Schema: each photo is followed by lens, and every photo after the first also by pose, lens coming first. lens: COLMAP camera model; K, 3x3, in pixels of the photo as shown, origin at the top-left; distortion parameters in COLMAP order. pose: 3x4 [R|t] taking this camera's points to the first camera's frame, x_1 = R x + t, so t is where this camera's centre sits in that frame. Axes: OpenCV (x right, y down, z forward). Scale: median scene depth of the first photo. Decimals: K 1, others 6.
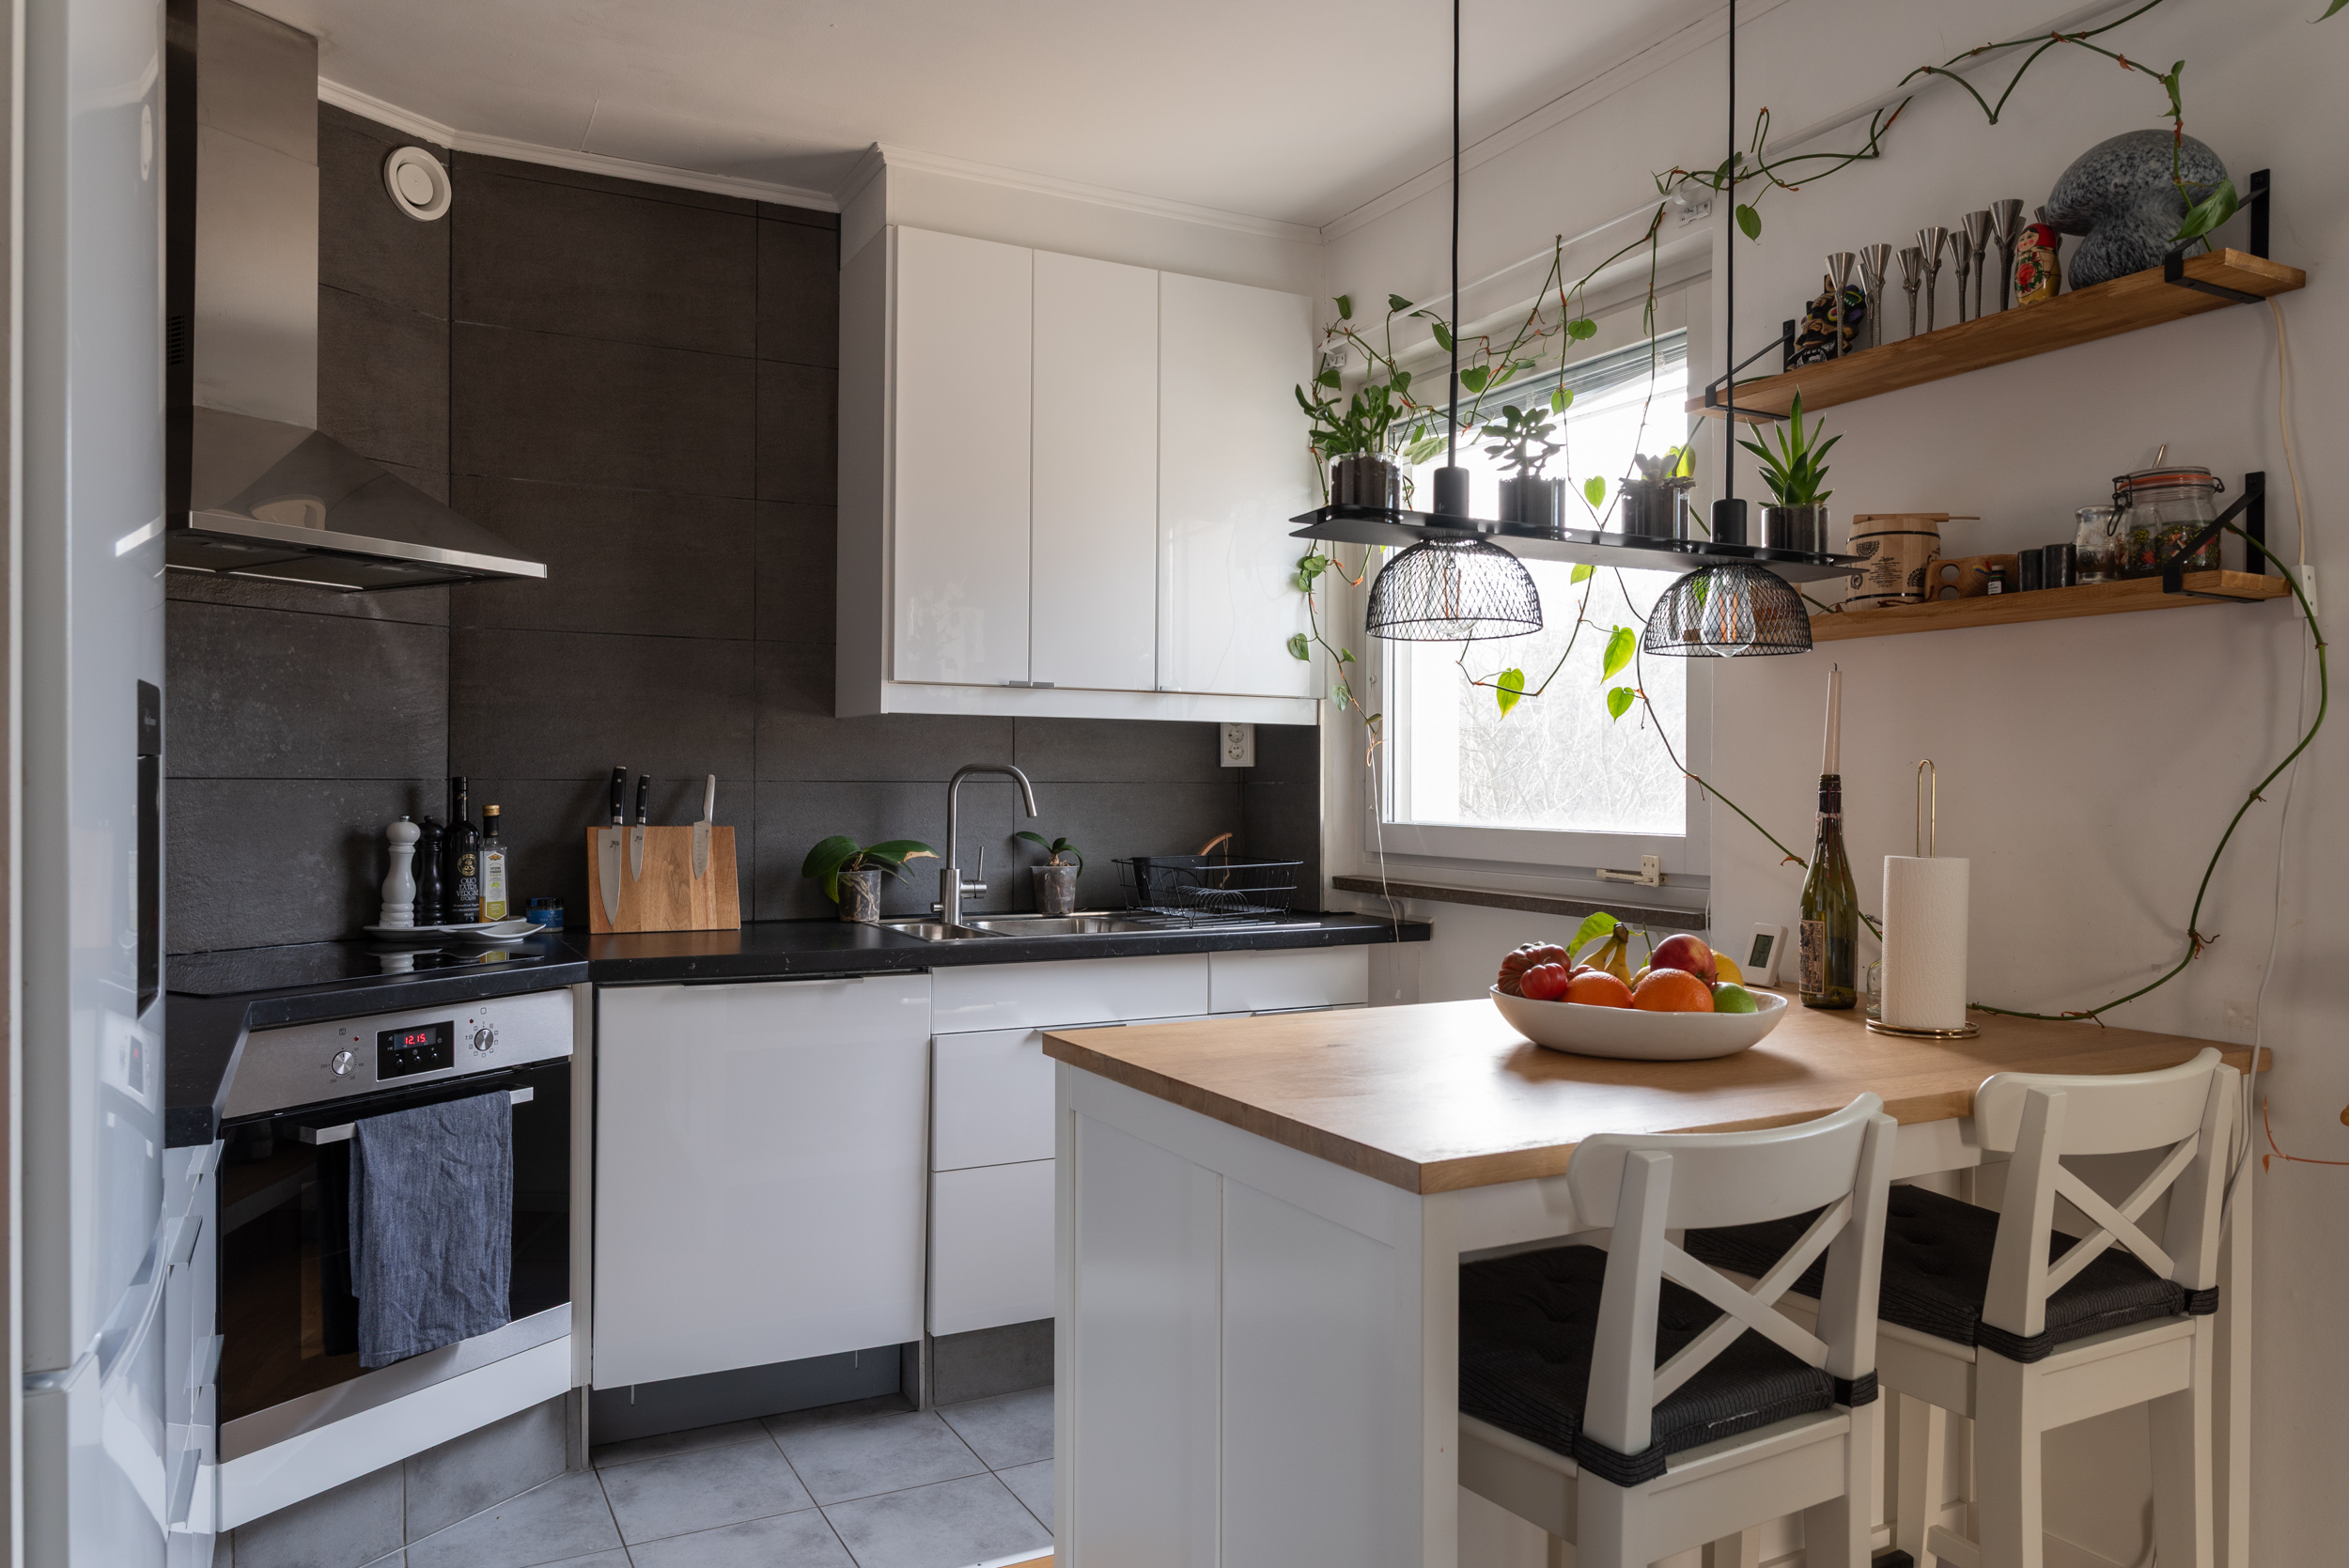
lens RADIAL K [[1597.0, 0, 1177.2], [0, 1597.0, 787.9], [0, 0, 1]] dist [-0.003115, -0.003264]
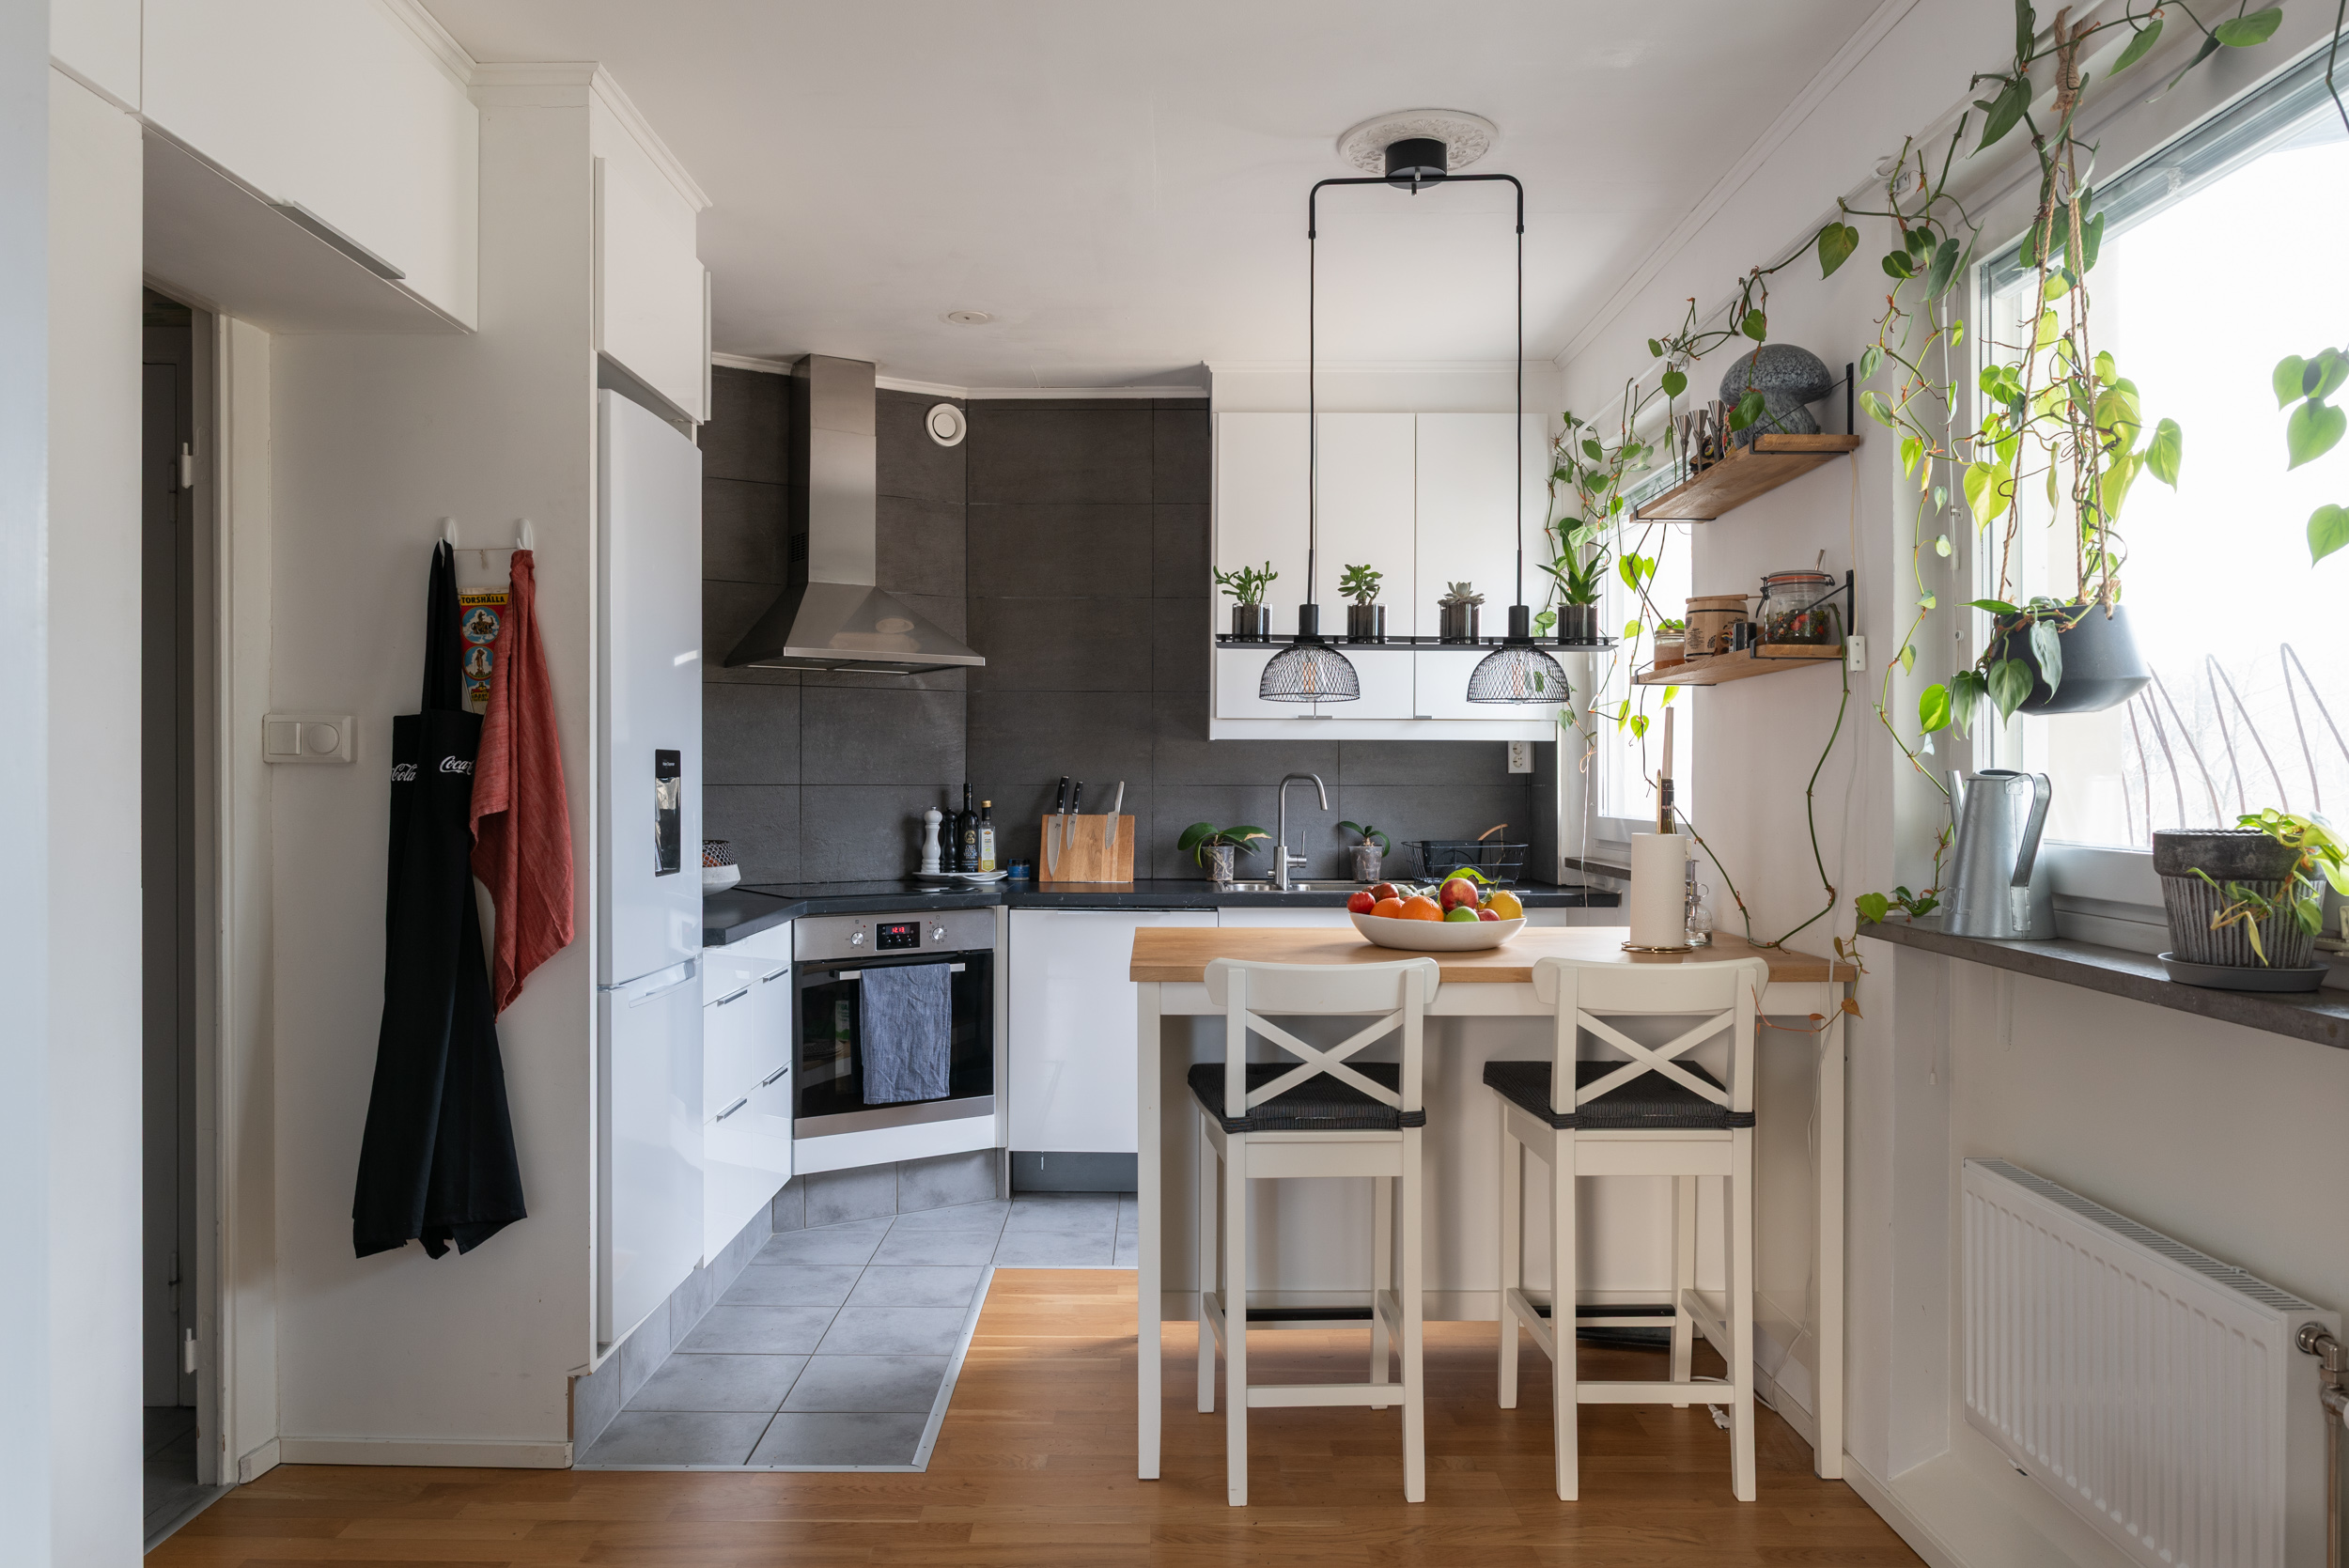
lens RADIAL K [[1597.0, 0, 1172.0], [0, 1597.0, 783.1], [0, 0, 1]] dist [-0.003115, -0.003264]
pose [[0.886213, -0.003039, -0.463267, 0.512314], [0.001086, 0.999989, -0.004482, 0.000299], [0.463276, 0.003469, 0.886207, -0.368317]]
